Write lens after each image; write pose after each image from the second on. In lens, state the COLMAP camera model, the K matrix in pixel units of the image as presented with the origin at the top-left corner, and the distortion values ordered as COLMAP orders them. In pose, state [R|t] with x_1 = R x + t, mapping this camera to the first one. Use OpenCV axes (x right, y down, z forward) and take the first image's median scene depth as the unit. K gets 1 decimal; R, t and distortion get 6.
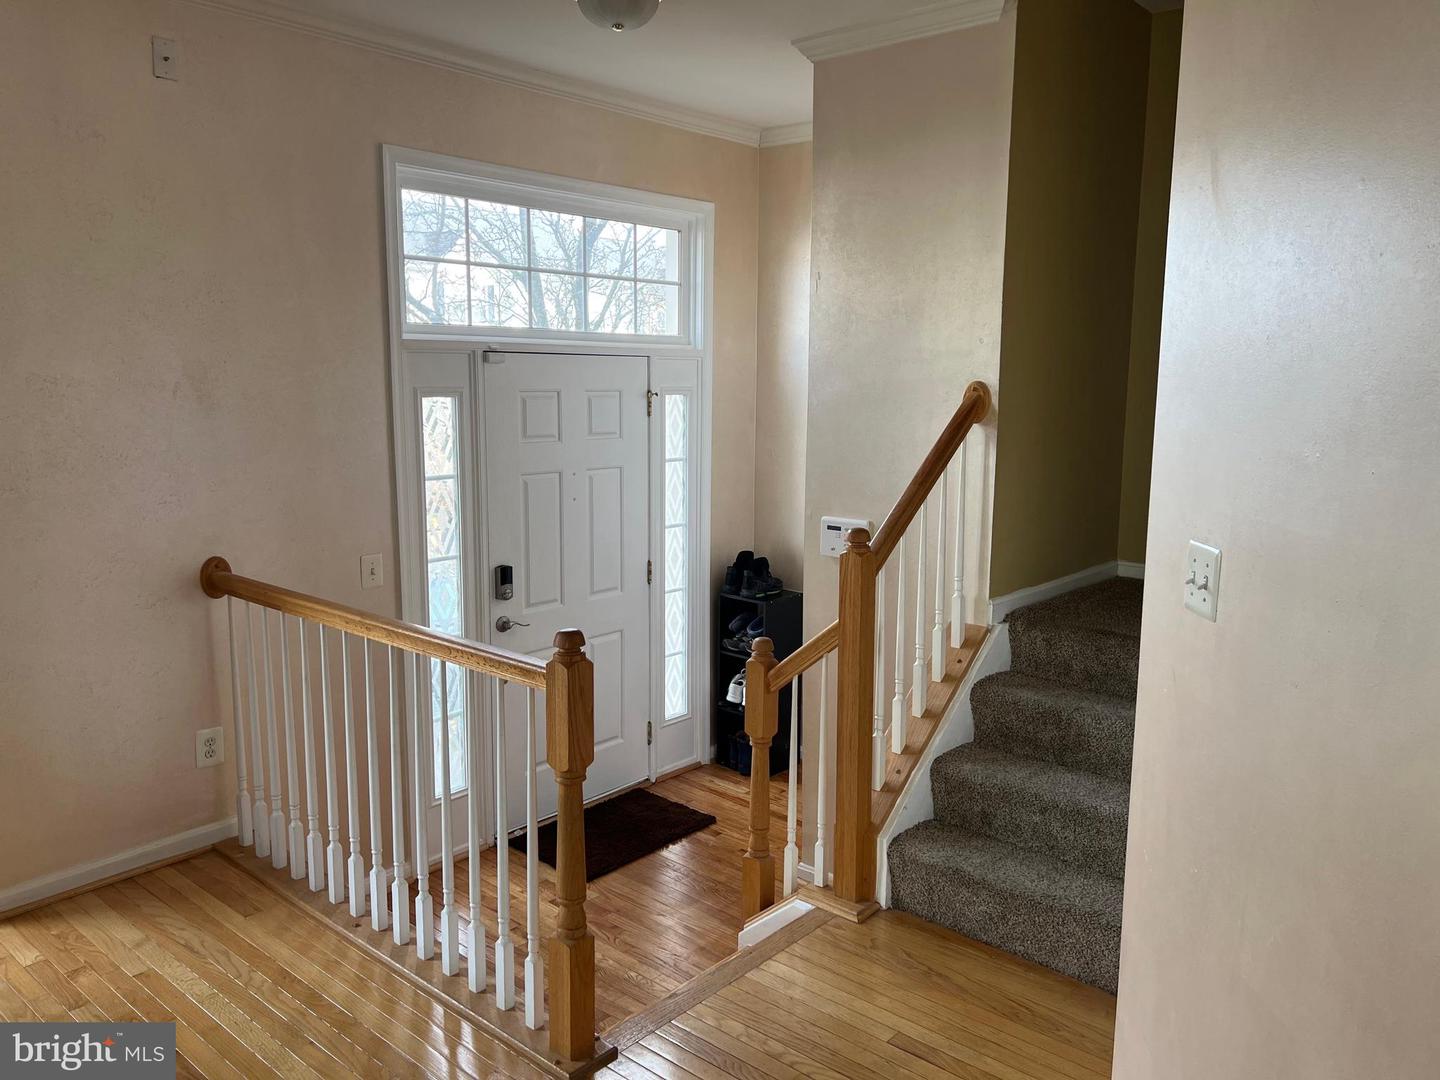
lens RADIAL K [[1075.6, 0, 720.0], [0, 1075.6, 540.0], [0, 0, 1]] dist [0.065016, -0.076280]
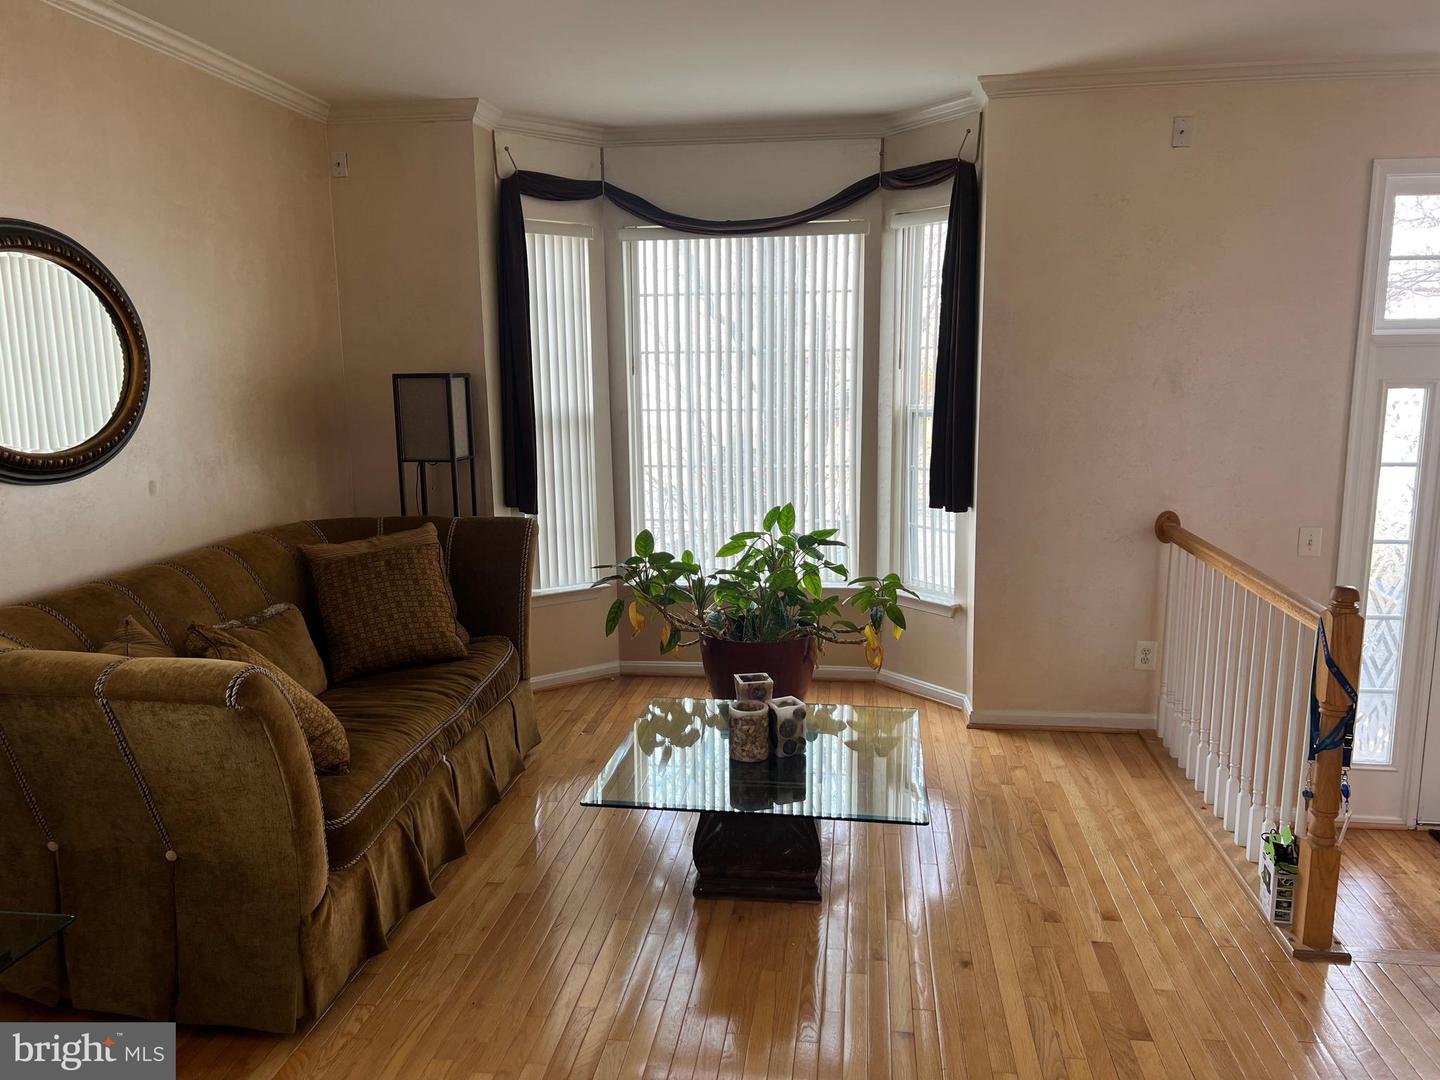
lens RADIAL K [[1075.6, 0, 720.0], [0, 1075.6, 540.0], [0, 0, 1]] dist [0.065016, -0.076280]
pose [[0.547737, 0.126253, -0.827070, 0.314690], [-0.118143, 0.990315, 0.072931, 0.018284], [0.828267, 0.057766, 0.557348, -0.159692]]
